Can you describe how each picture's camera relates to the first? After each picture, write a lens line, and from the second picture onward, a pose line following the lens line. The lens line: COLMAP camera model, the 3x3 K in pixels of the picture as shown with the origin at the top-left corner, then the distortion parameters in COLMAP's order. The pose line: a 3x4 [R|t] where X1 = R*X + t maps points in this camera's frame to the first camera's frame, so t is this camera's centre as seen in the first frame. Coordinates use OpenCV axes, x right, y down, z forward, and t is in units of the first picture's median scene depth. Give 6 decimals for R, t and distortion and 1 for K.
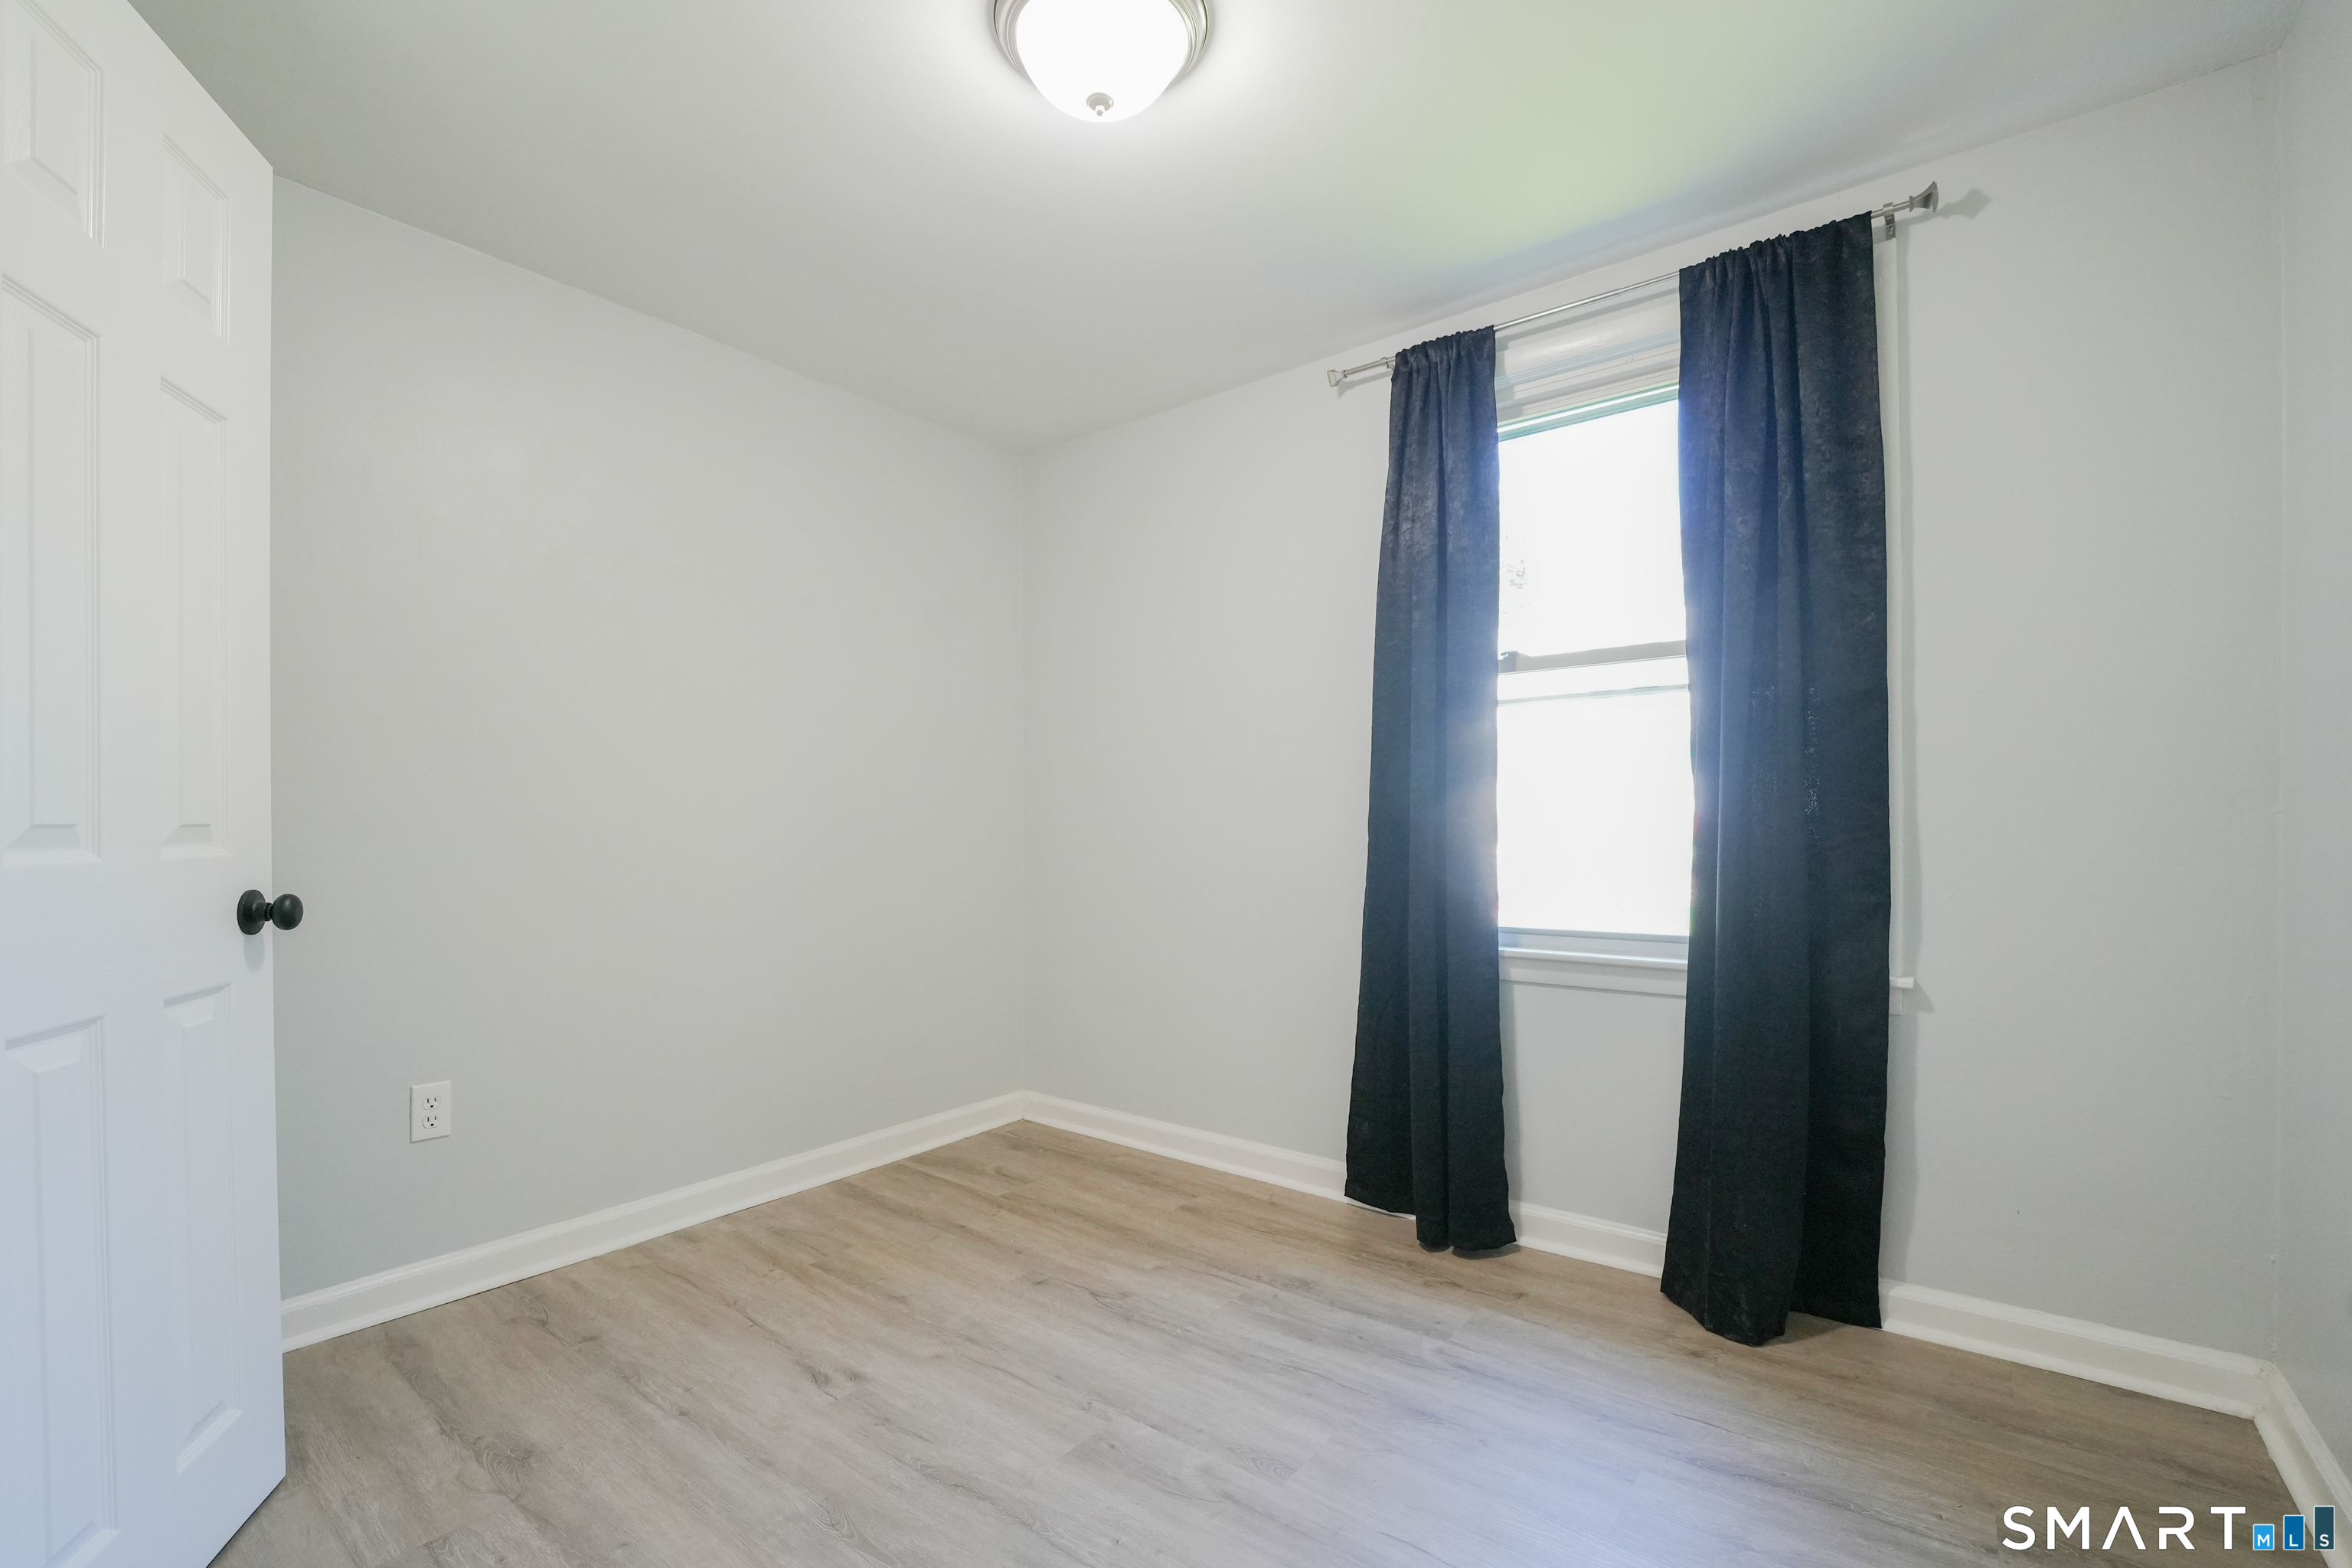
lens RADIAL K [[962.4, 0, 1163.9], [0, 962.4, 807.2], [0, 0, 1]] dist [-0.010209, -0.000082]
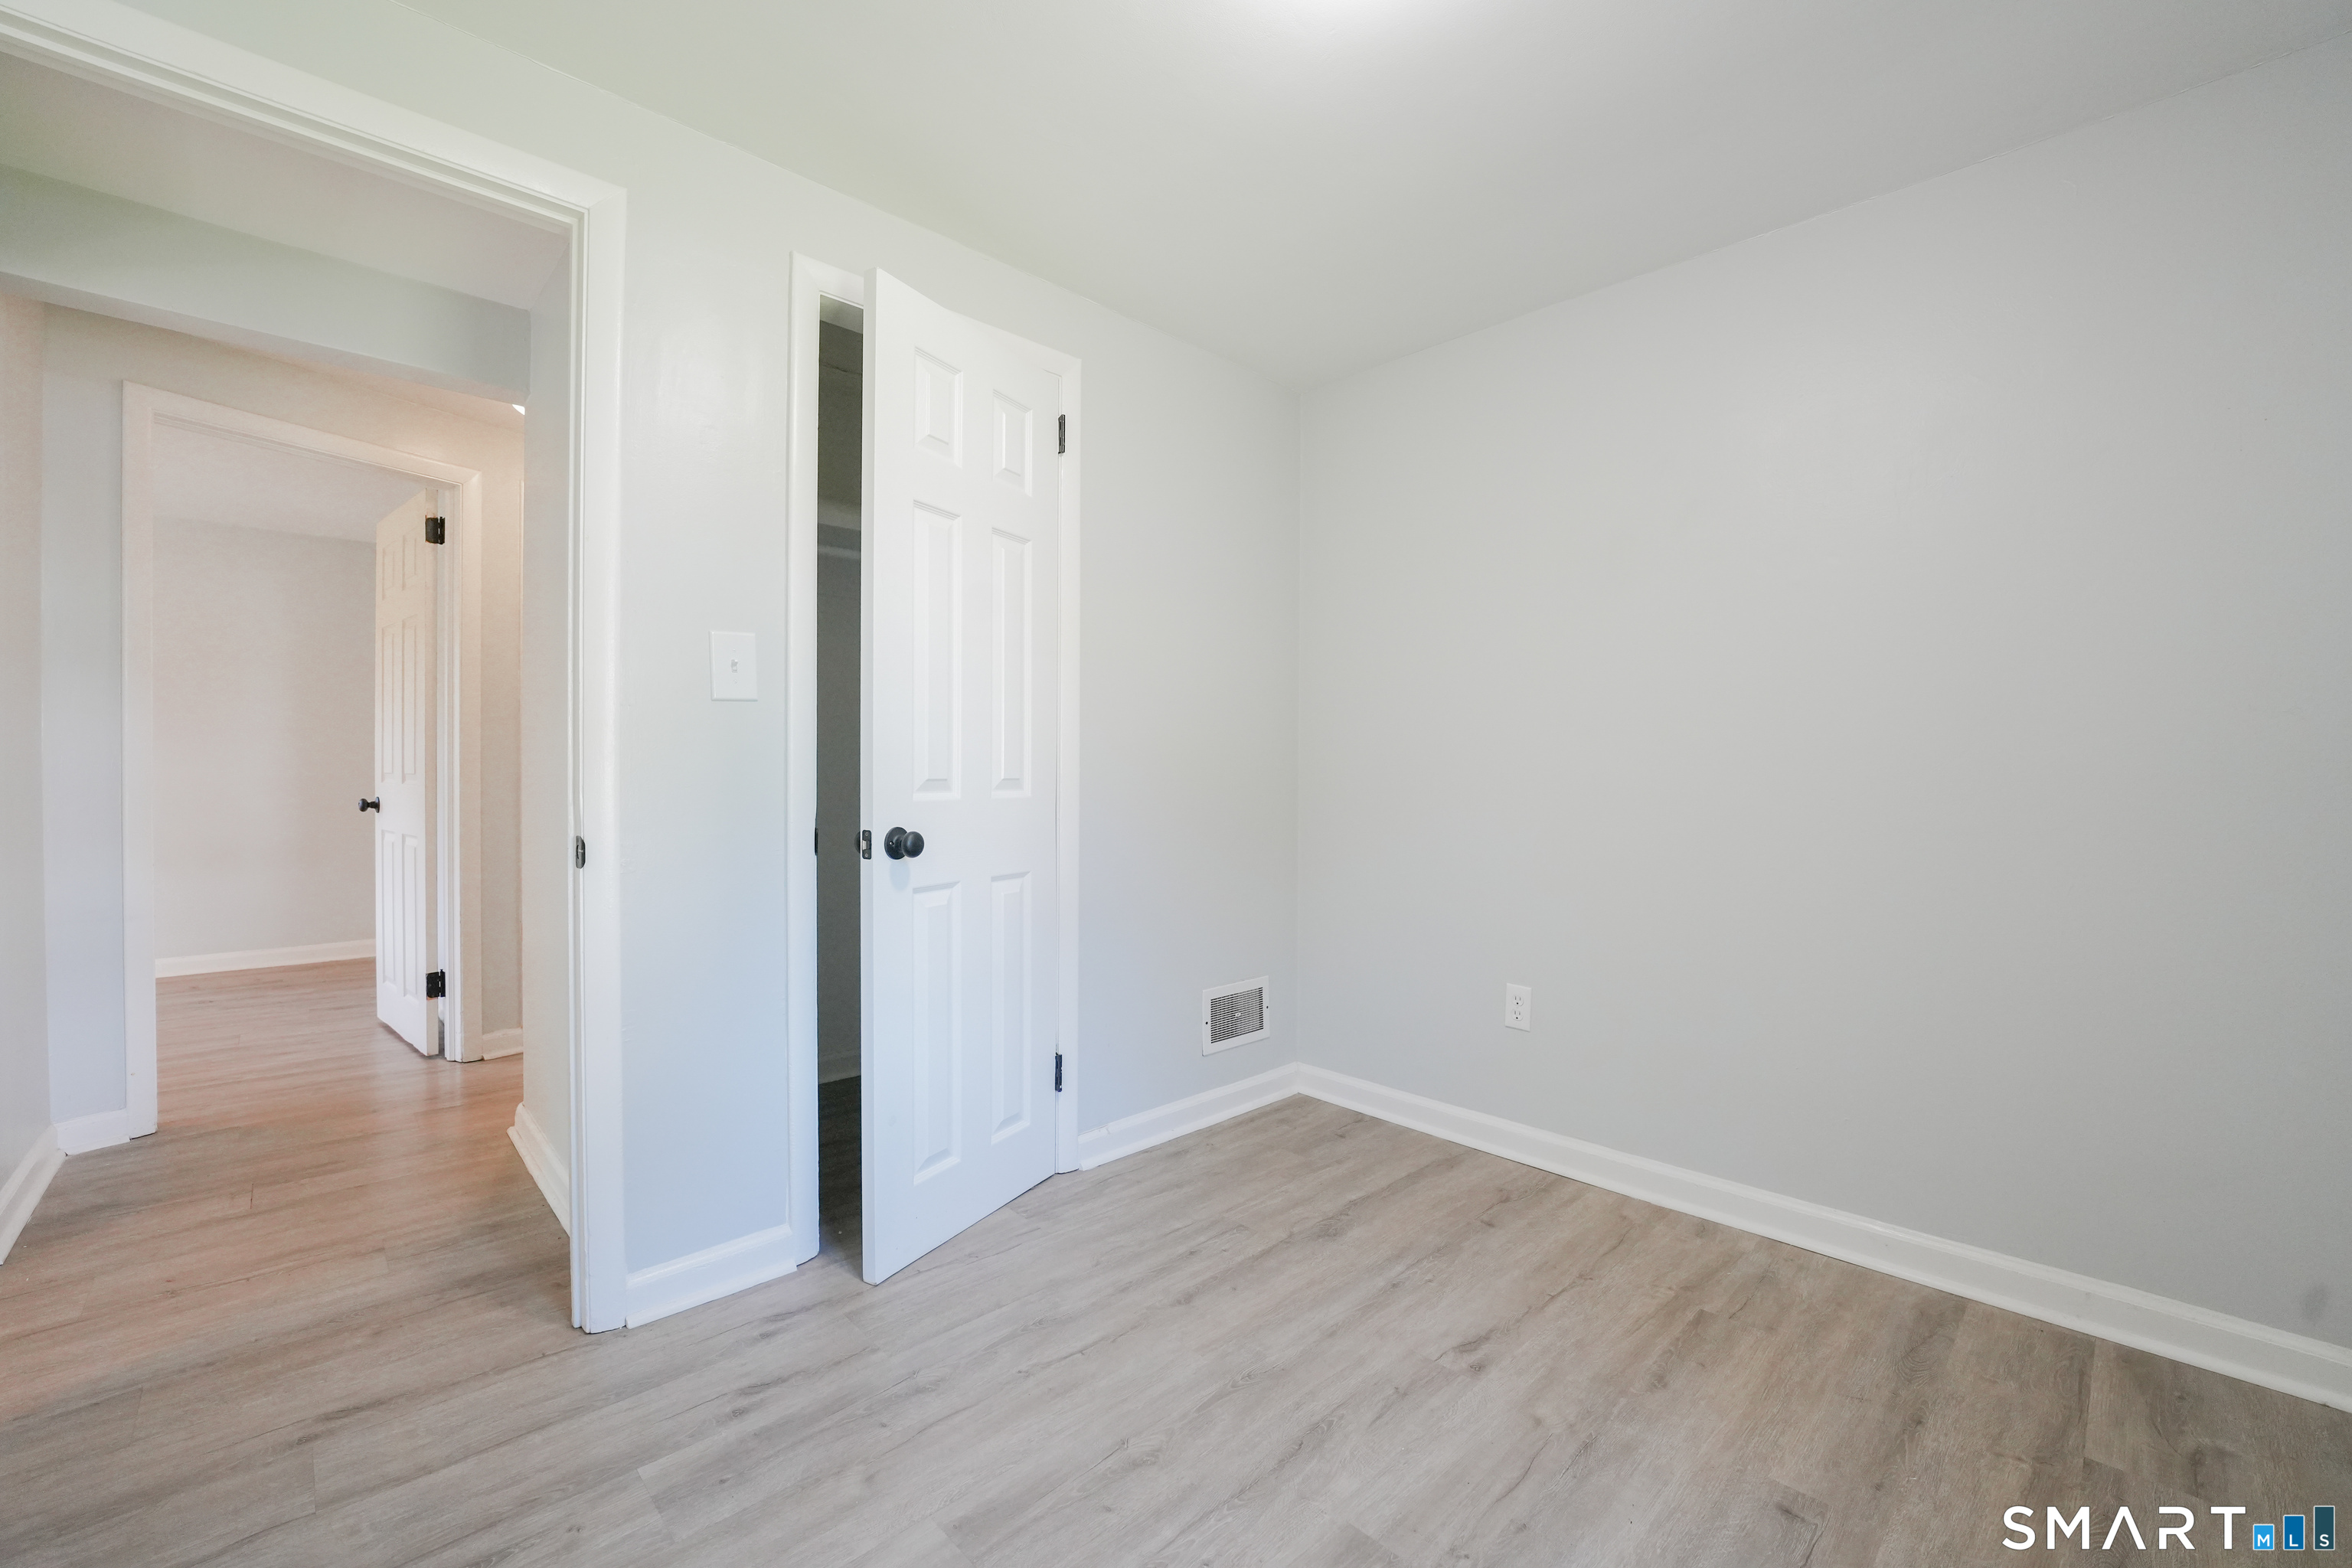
lens RADIAL K [[962.4, 0, 1166.0], [0, 962.4, 775.1], [0, 0, 1]] dist [-0.010209, -0.000082]
pose [[-0.116638, 0.002008, -0.993172, 0.600197], [0.013136, 0.999914, 0.000479, 0.002059], [0.993088, -0.012991, -0.116654, 0.741627]]
